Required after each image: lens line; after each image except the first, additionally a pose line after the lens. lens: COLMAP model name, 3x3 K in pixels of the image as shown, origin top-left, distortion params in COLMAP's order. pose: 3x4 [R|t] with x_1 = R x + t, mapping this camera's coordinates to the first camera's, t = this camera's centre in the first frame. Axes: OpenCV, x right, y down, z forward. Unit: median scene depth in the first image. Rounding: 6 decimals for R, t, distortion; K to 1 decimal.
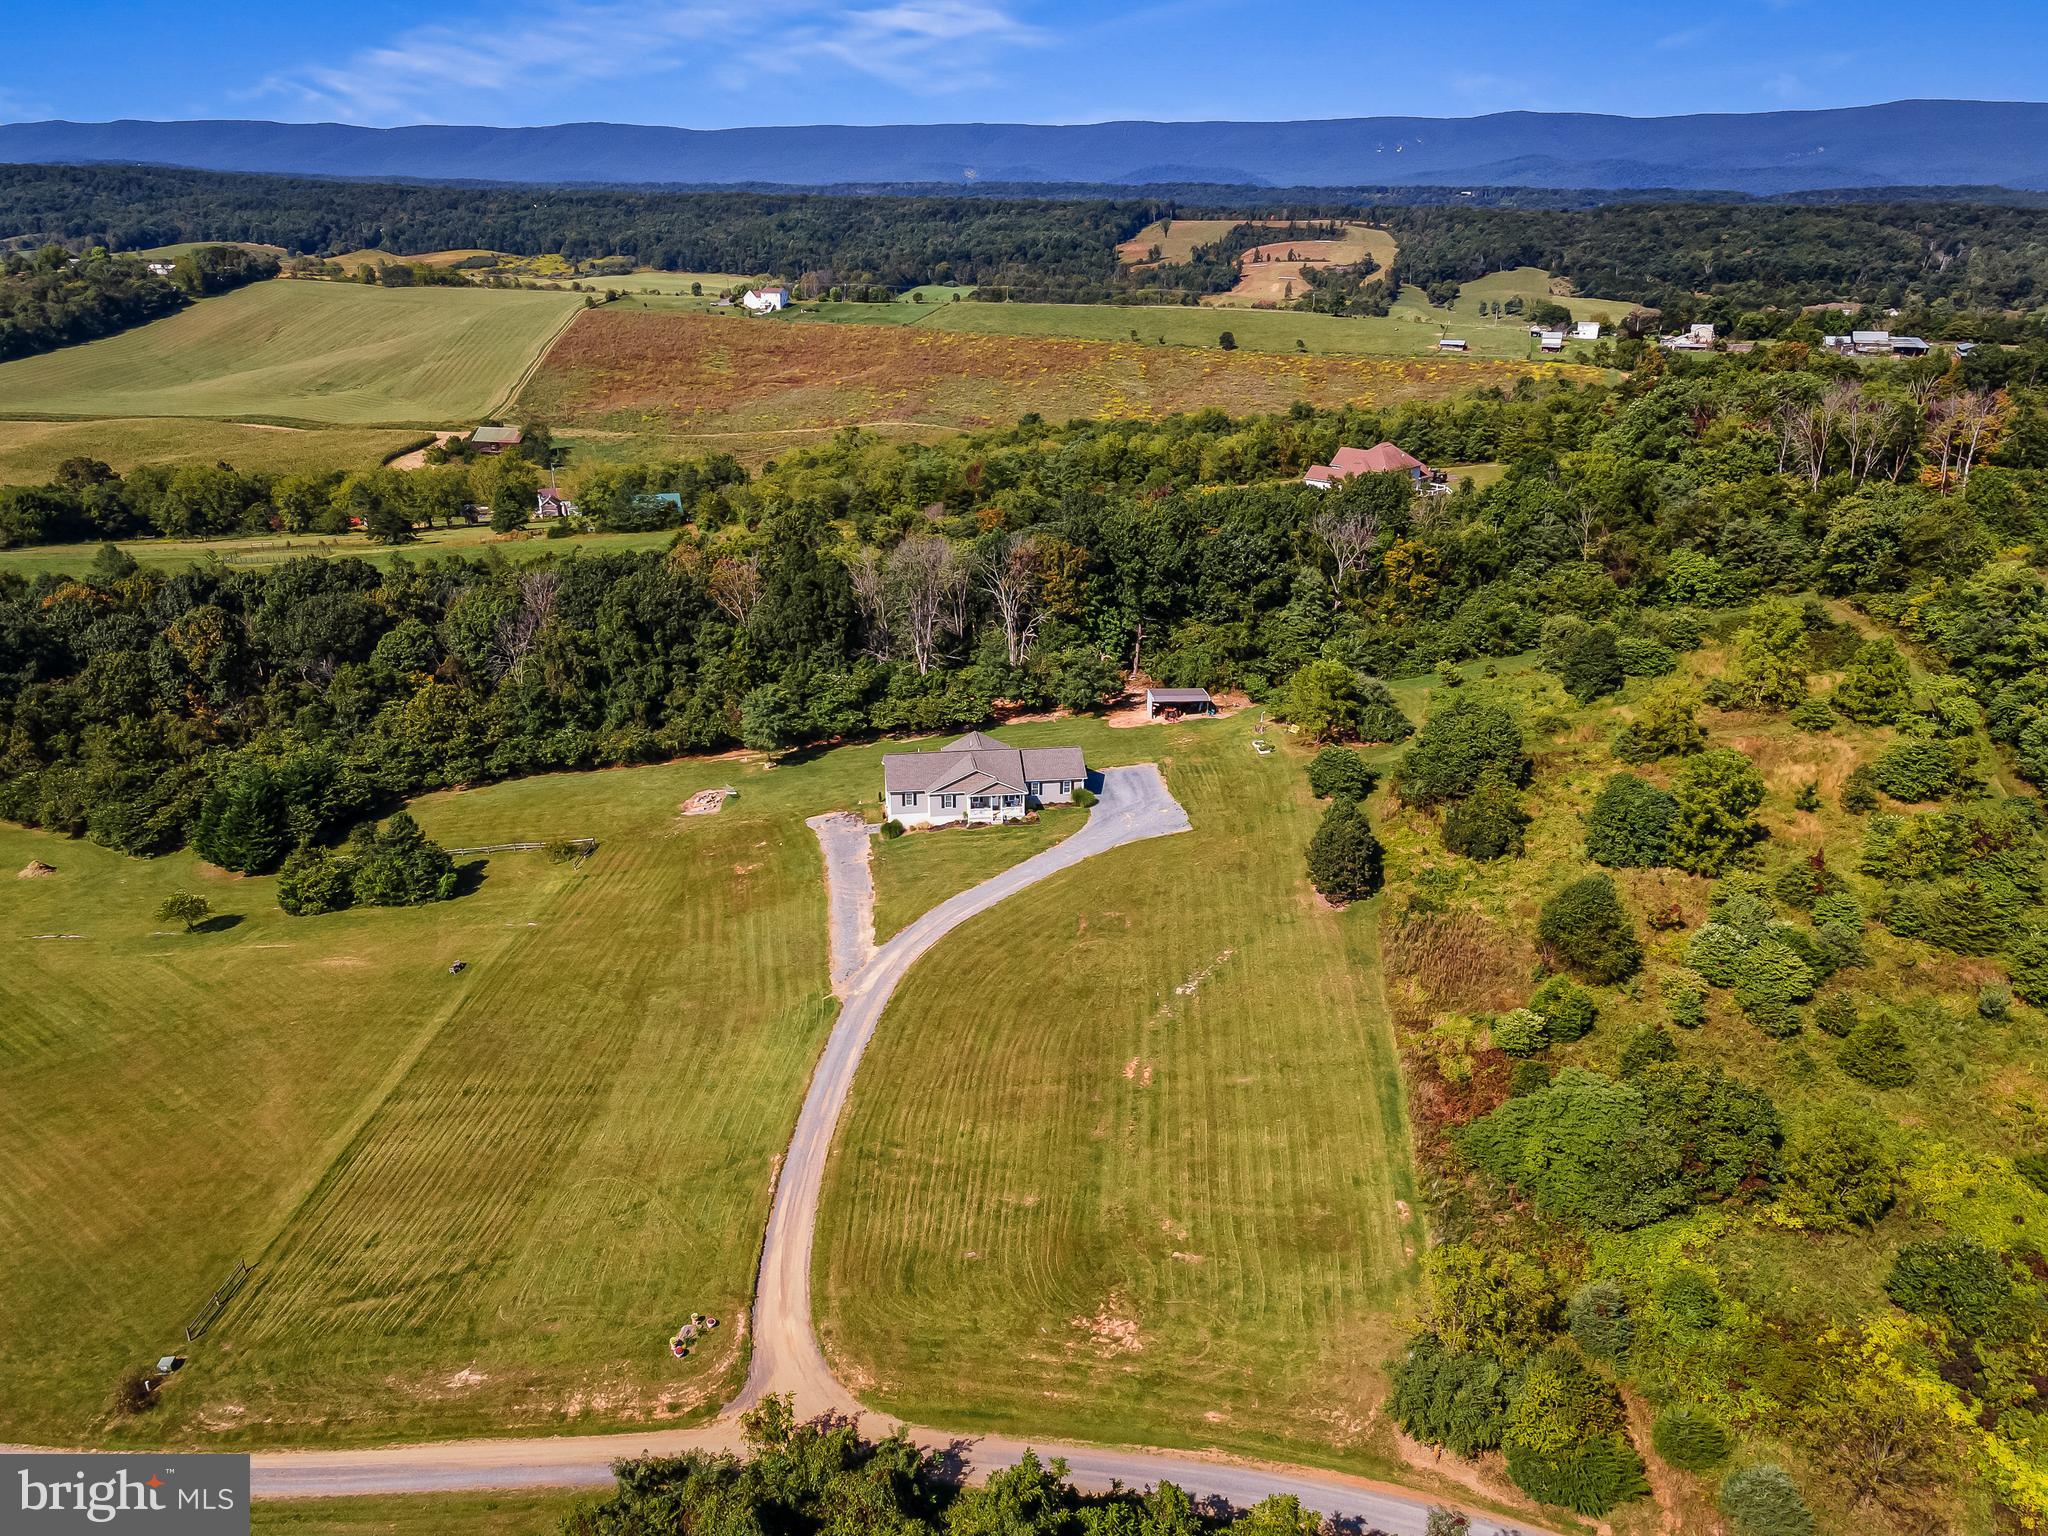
lens RADIAL K [[1462.2, 0, 1029.6], [0, 1462.2, 757.7], [0, 0, 1]] dist [0.019334, 0.037774]
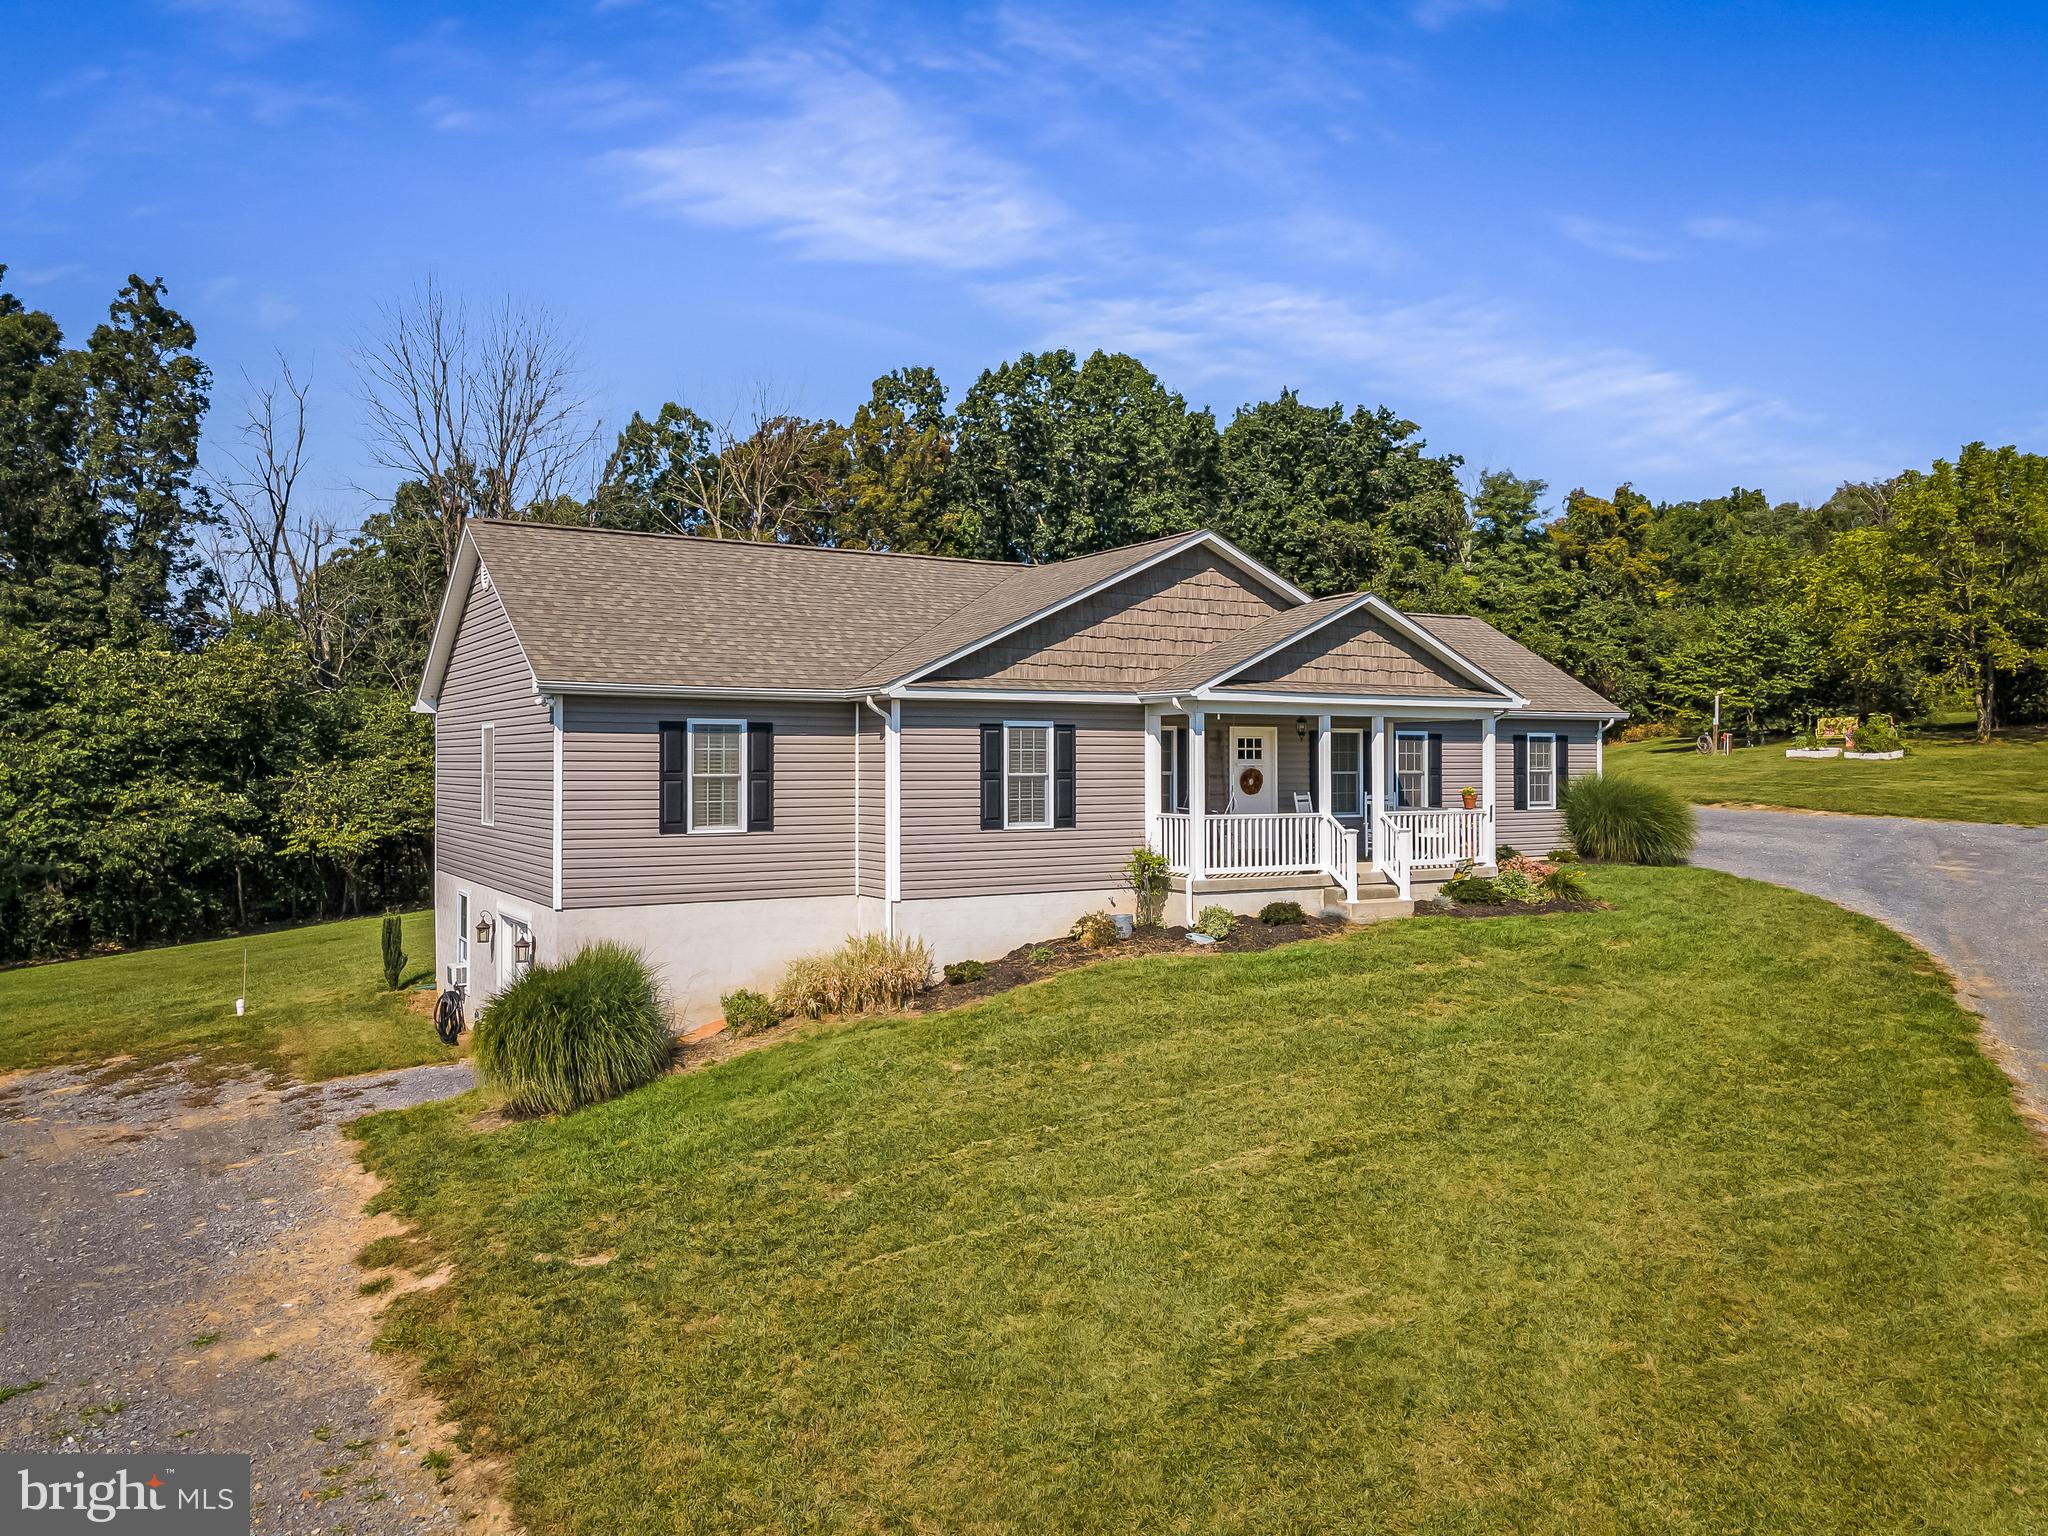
lens RADIAL K [[1462.2, 0, 1029.6], [0, 1462.2, 757.7], [0, 0, 1]] dist [0.019334, 0.037774]
pose [[0.924032, -0.002604, 0.382306, -0.085098], [0.131675, 0.940963, -0.311851, 0.055834], [-0.358923, 0.338500, 0.869823, 0.726426]]
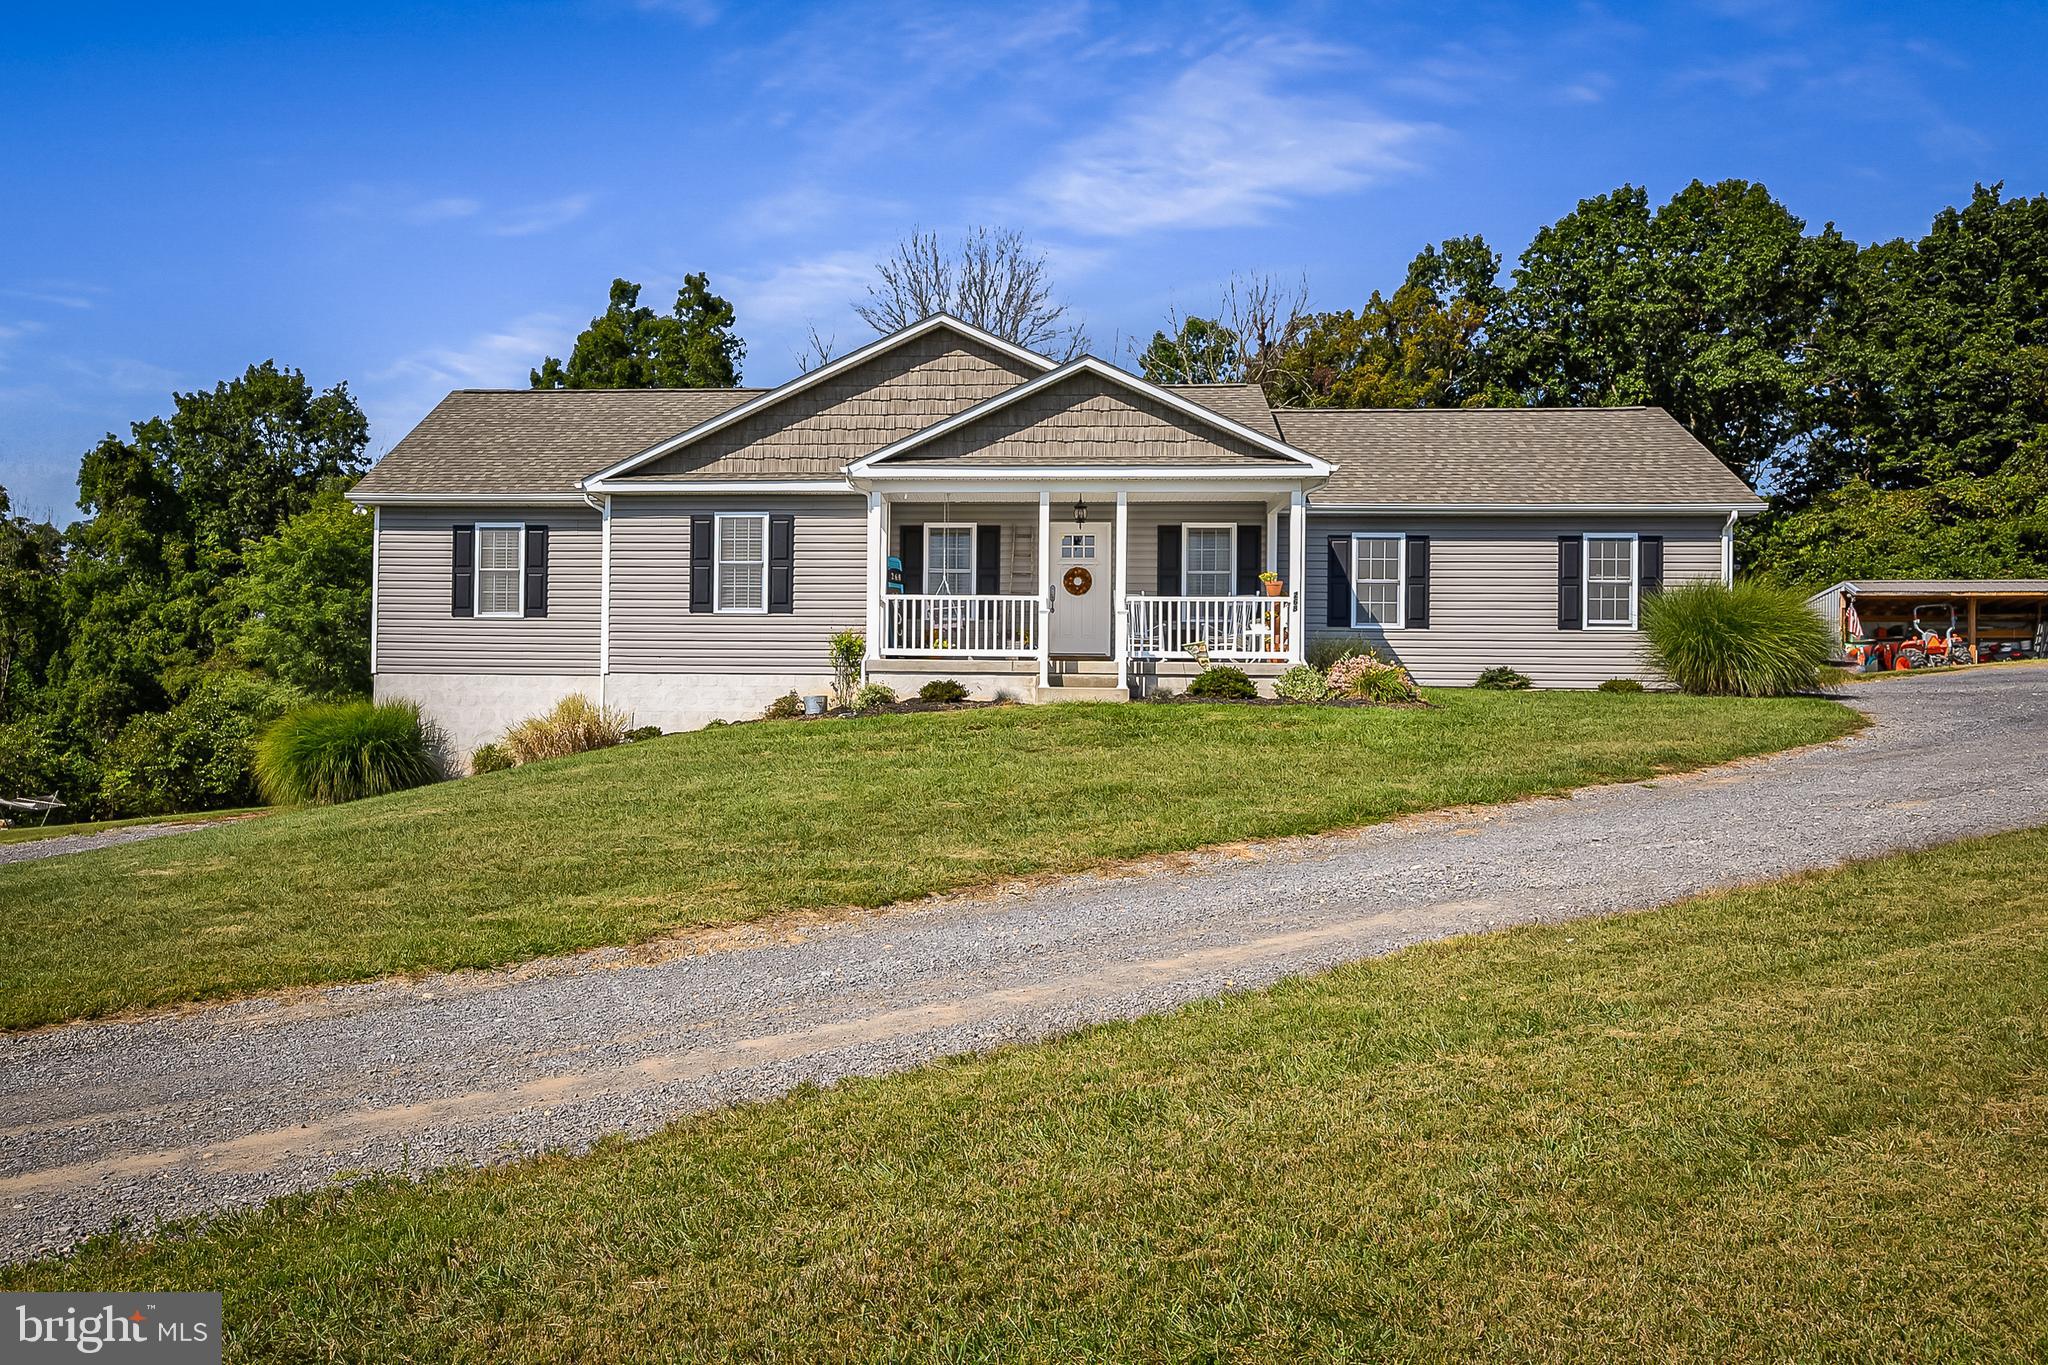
lens RADIAL K [[1508.0, 0, 881.9], [0, 1508.0, 738.2], [0, 0, 1]] dist [-0.000109, 0.001526]
pose [[0.974508, 0.009201, -0.224162, -0.008570], [-0.082130, 0.944432, -0.318281, 0.072769], [0.208777, 0.328578, 0.921113, 0.718619]]
